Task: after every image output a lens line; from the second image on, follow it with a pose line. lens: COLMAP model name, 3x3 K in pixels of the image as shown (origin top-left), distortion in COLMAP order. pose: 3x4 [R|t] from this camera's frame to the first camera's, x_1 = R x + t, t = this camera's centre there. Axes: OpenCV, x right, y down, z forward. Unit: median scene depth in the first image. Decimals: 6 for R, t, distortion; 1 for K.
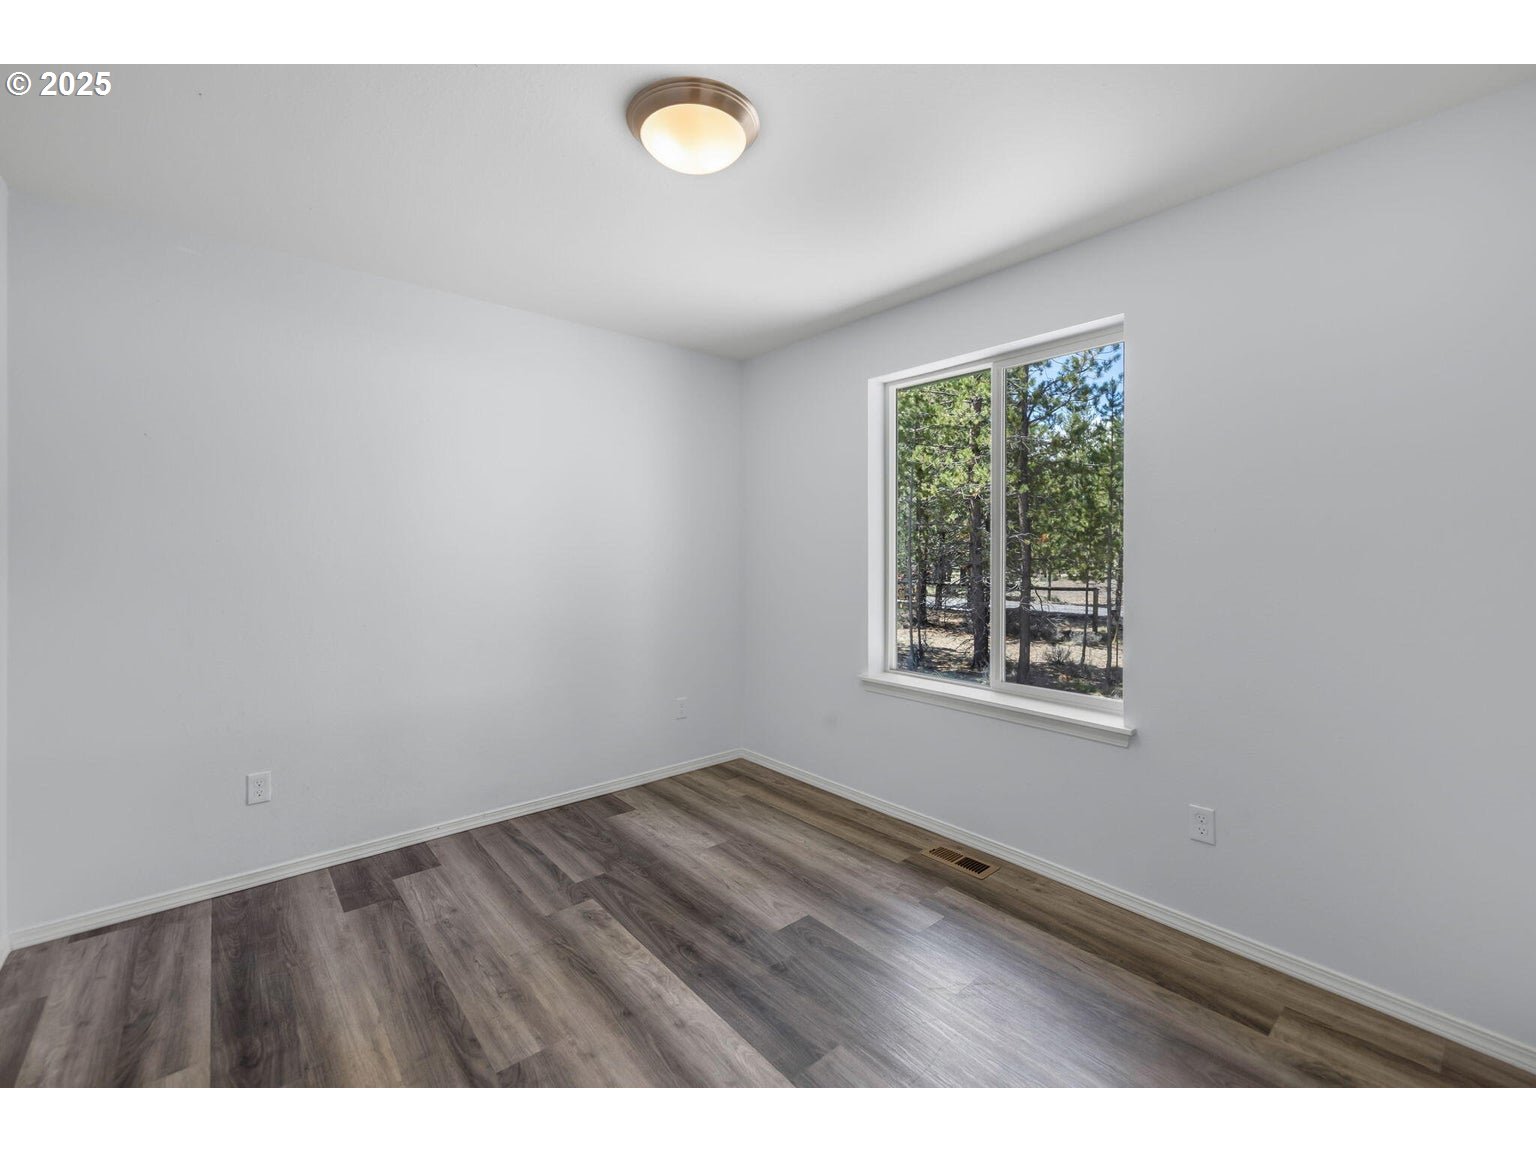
lens RADIAL K [[662.3, 0, 752.5], [0, 662.3, 553.4], [0, 0, 1]] dist [-0.001864, 0.000847]
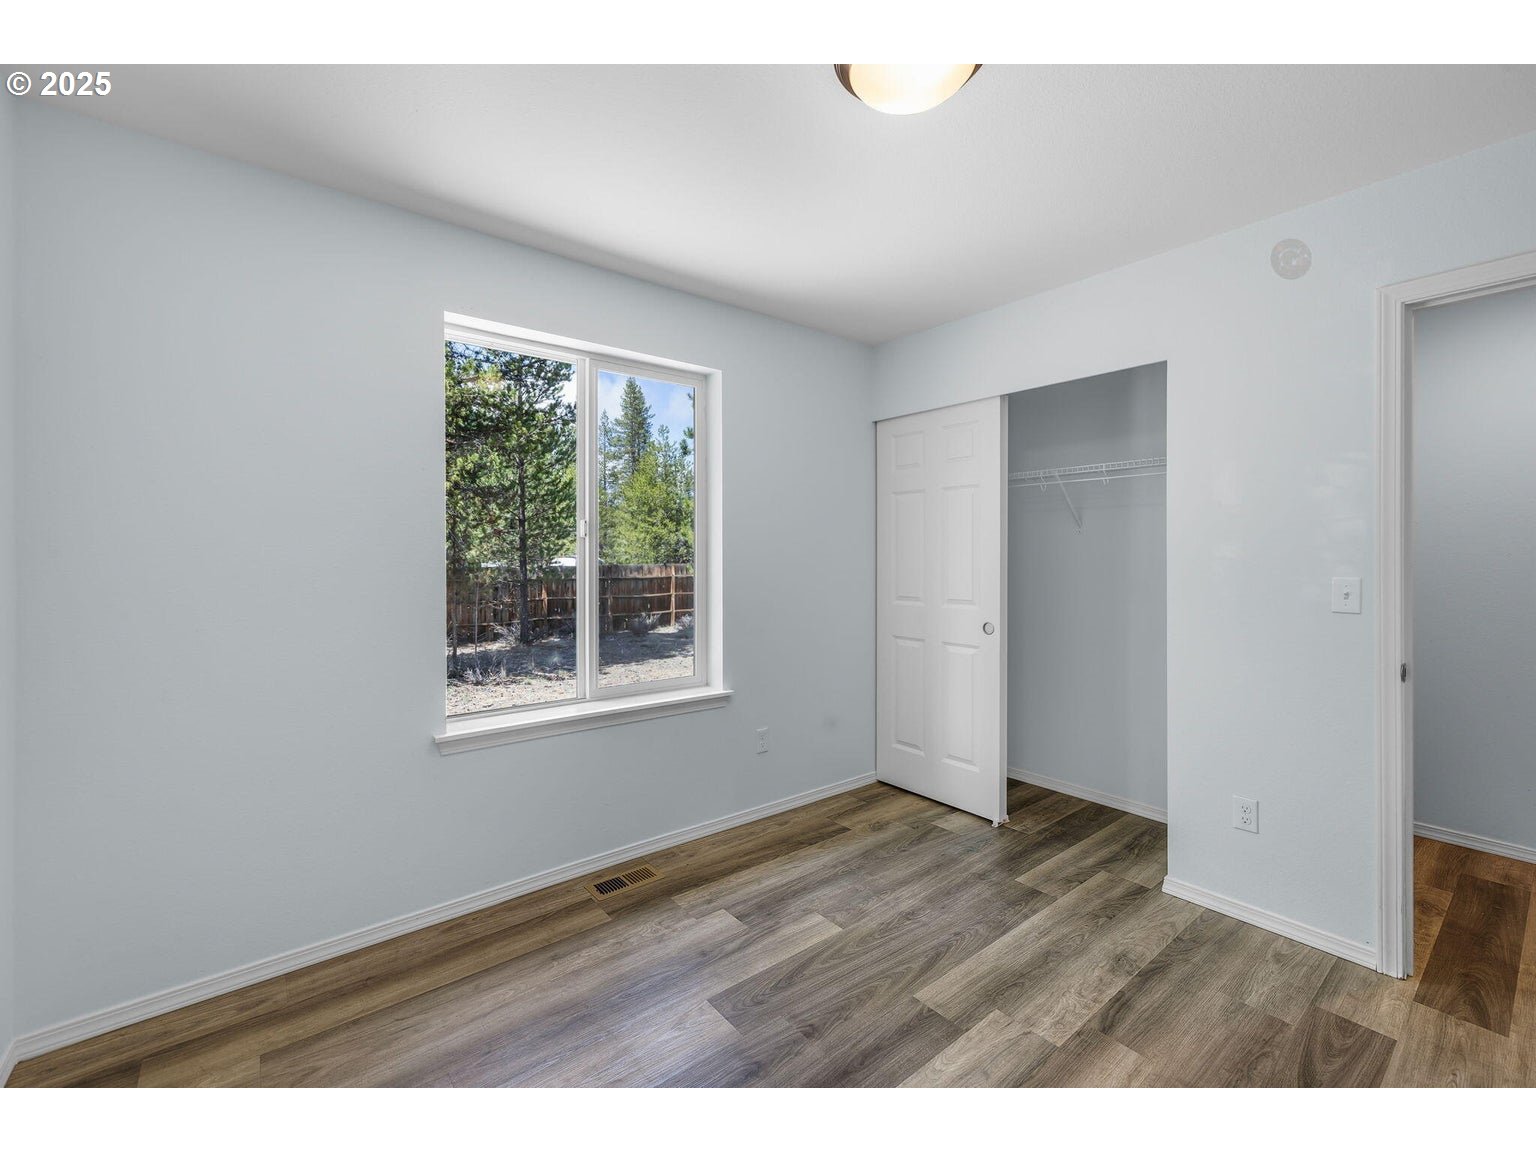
lens RADIAL K [[662.3, 0, 752.5], [0, 662.3, 553.4], [0, 0, 1]] dist [-0.001864, 0.000847]
pose [[0.004195, 0.005764, 0.999975, -0.633812], [0.012236, 0.999908, -0.005815, 0.006335], [-0.999916, 0.012260, 0.004124, 0.815788]]
